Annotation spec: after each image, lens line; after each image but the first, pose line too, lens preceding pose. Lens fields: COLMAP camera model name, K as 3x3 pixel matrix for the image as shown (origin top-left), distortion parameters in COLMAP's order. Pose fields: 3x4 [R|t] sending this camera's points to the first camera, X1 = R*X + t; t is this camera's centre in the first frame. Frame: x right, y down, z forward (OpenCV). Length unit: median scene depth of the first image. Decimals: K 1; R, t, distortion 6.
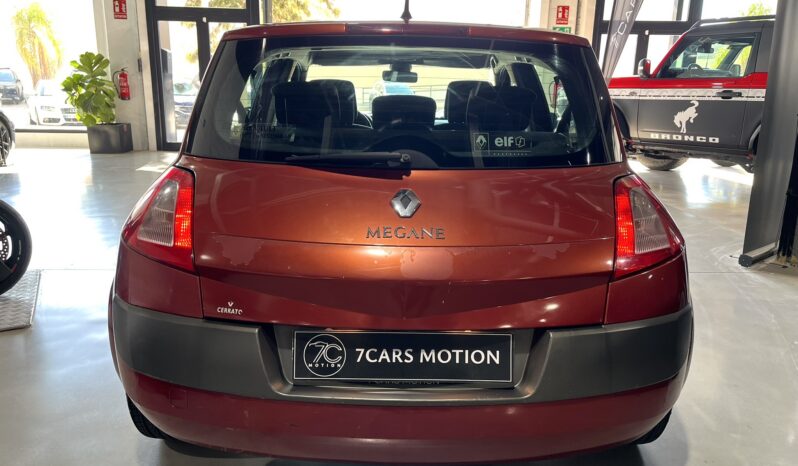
lens RADIAL K [[612.9, 0, 399.0], [0, 612.9, 233.0], [0, 0, 1]] dist [0.082995, -0.144121]
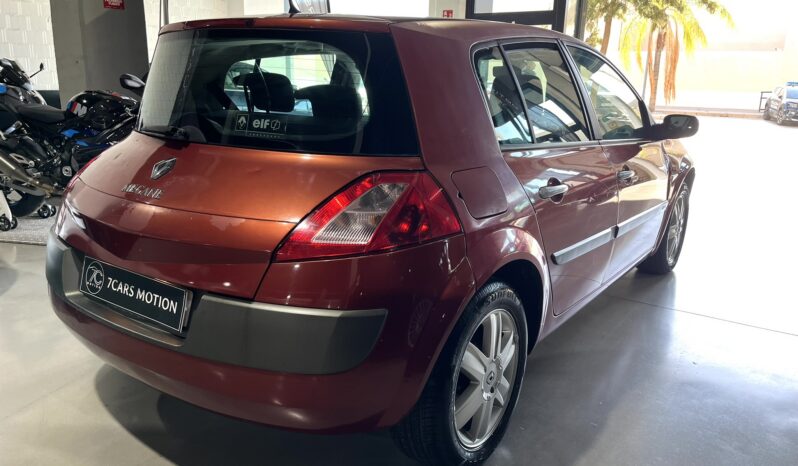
lens RADIAL K [[612.9, 0, 399.0], [0, 612.9, 233.0], [0, 0, 1]] dist [0.082995, -0.144121]
pose [[0.811627, 0.148186, -0.565069, 1.120980], [-0.150044, 0.987721, 0.043511, -0.046832], [0.564579, 0.049471, 0.823895, 0.282508]]
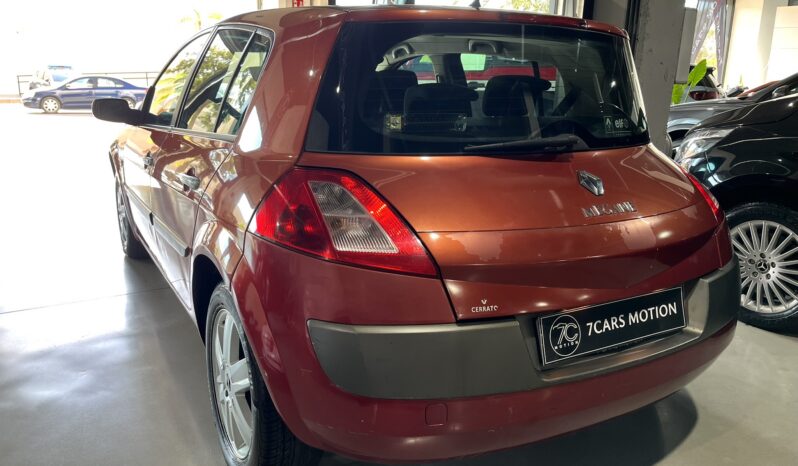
lens RADIAL K [[612.9, 0, 399.0], [0, 612.9, 233.0], [0, 0, 1]] dist [0.082995, -0.144121]
pose [[0.861475, -0.115816, 0.494417, -0.852432], [0.108098, 0.993153, 0.044293, -0.047681], [-0.496161, 0.015288, 0.868096, 0.237933]]
